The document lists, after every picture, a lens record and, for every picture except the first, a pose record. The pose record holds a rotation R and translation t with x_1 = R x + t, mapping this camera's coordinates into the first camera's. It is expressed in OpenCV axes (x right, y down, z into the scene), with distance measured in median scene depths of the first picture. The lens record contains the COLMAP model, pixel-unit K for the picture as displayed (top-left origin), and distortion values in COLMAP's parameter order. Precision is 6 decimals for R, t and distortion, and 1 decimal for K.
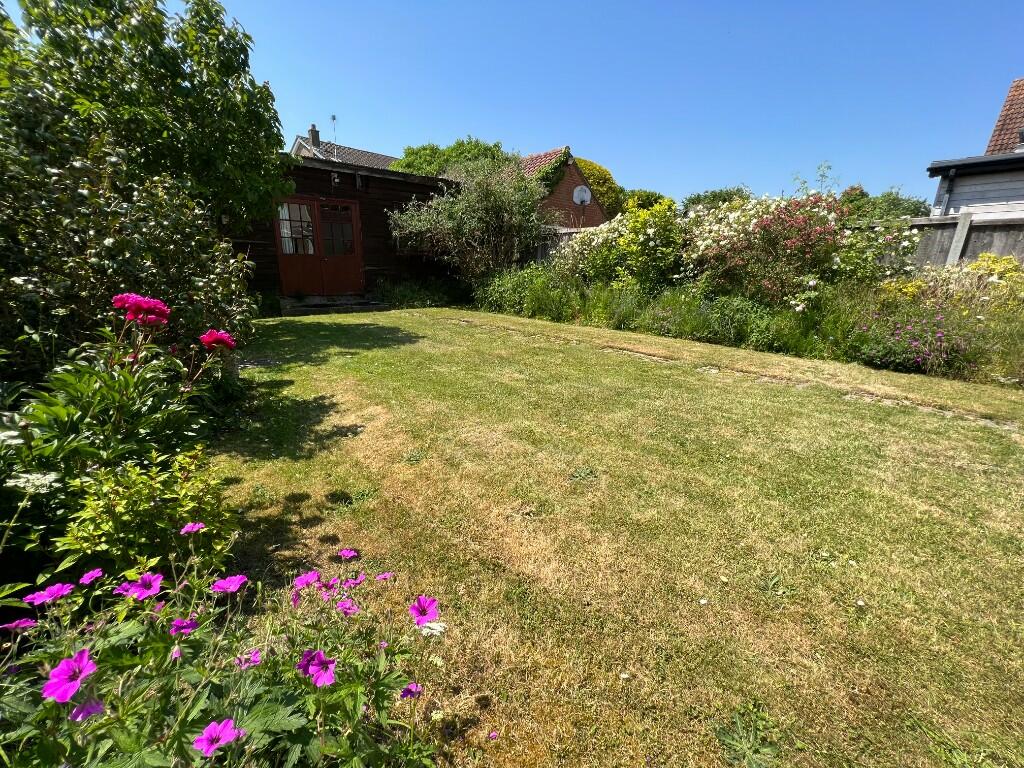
lens RADIAL K [[412.9, 0, 512.0], [0, 412.9, 384.0], [0, 0, 1]] dist [0.001075, 0.000198]
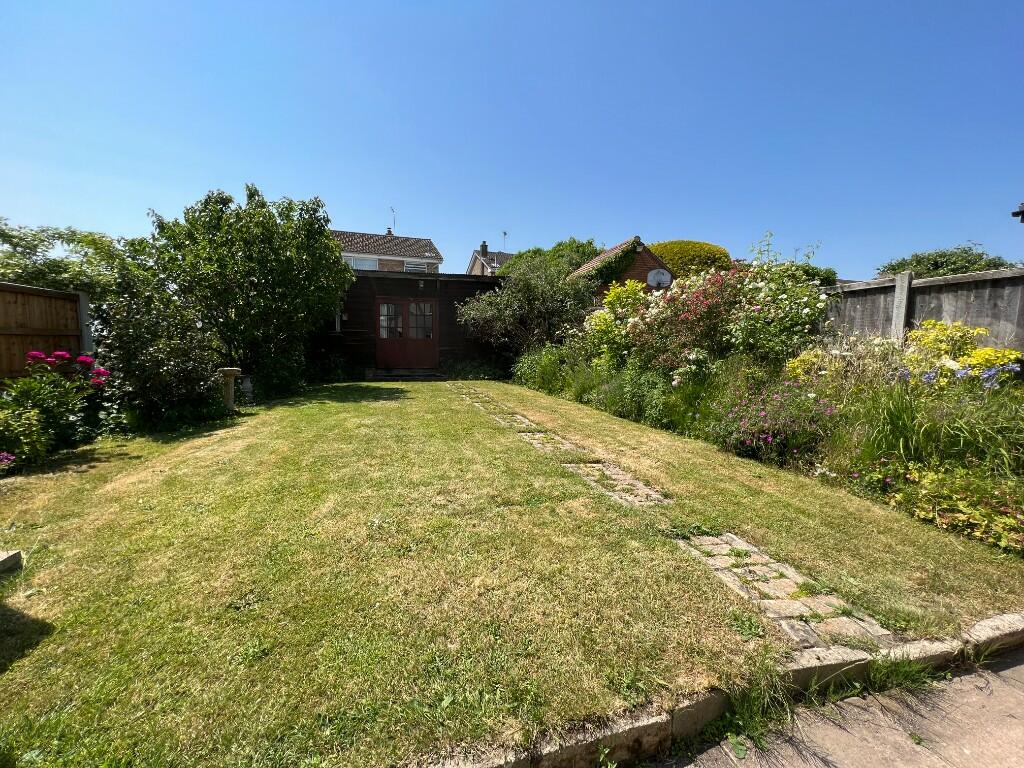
lens RADIAL K [[412.9, 0, 512.0], [0, 412.9, 384.0], [0, 0, 1]] dist [0.001075, 0.000198]
pose [[0.898271, 0.030445, -0.438386, 0.506817], [-0.113814, 0.979676, -0.165173, 0.010753], [0.424447, 0.198264, 0.883479, 0.007399]]
